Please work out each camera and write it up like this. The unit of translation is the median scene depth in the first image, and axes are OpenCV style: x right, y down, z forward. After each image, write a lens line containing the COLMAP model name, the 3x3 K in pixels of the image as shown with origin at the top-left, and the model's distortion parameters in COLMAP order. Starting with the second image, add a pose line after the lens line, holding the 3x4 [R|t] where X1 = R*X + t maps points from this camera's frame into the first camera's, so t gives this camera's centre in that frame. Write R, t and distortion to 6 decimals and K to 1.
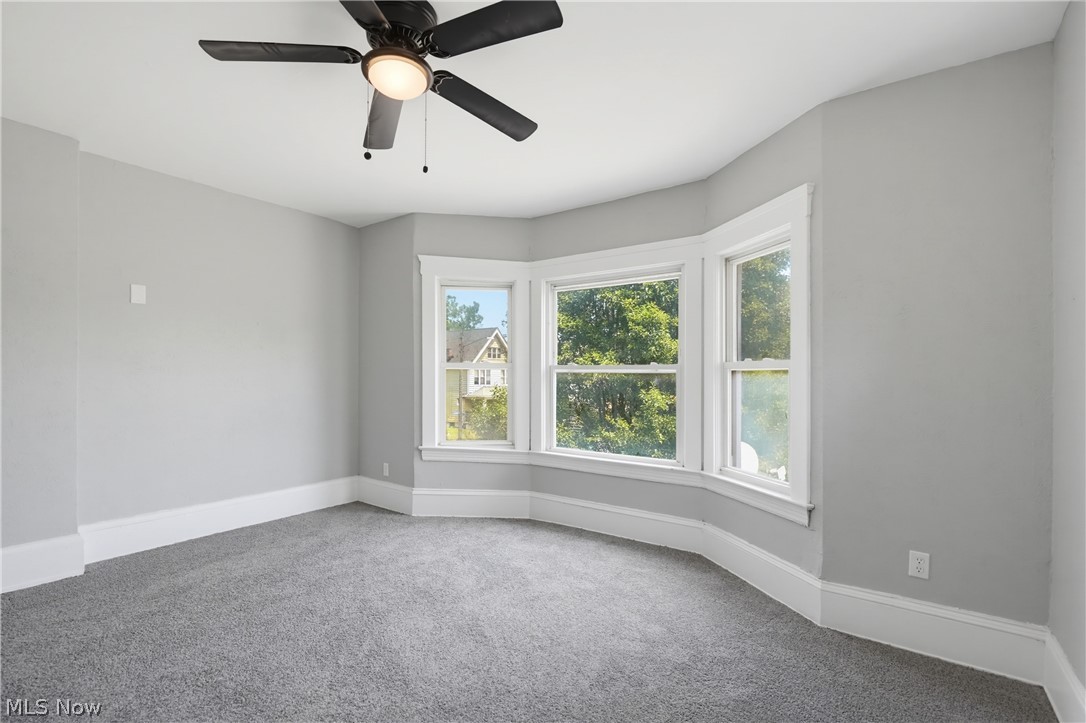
lens RADIAL K [[489.8, 0, 544.0], [0, 489.8, 371.7], [0, 0, 1]] dist [0.005413, 0.000699]
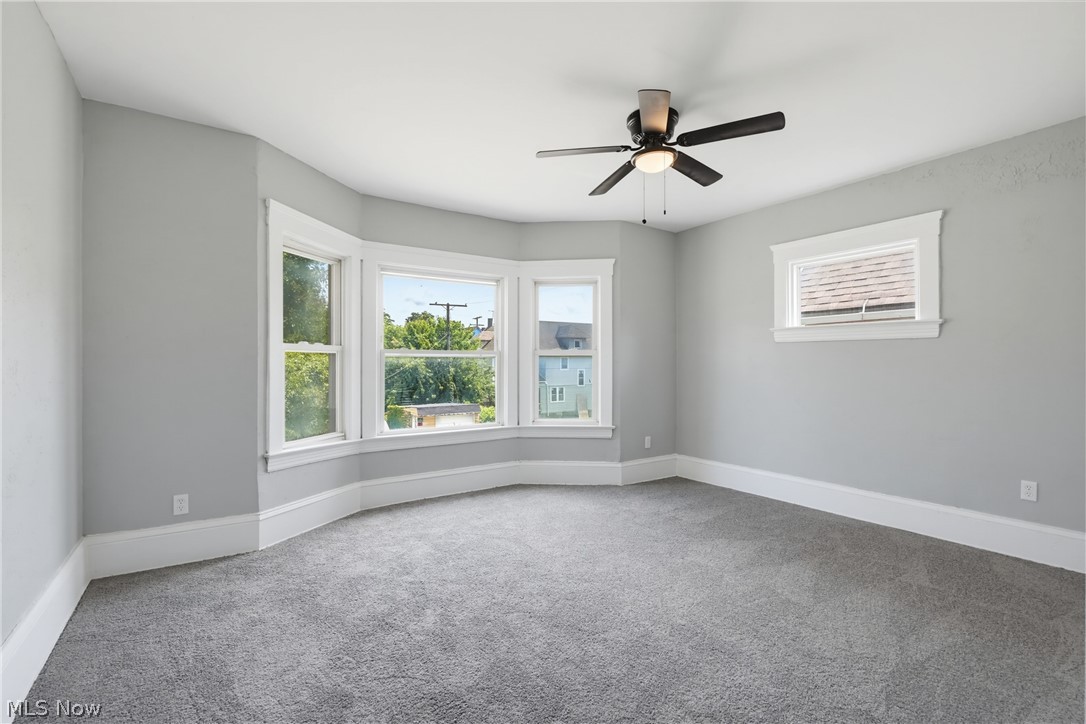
lens RADIAL K [[489.8, 0, 536.5], [0, 489.8, 357.3], [0, 0, 1]] dist [0.005413, 0.000699]
pose [[0.365320, 0.002963, 0.930877, -0.840130], [-0.006269, 0.999980, -0.000723, 0.002456], [-0.930861, -0.005571, 0.365331, 0.360445]]
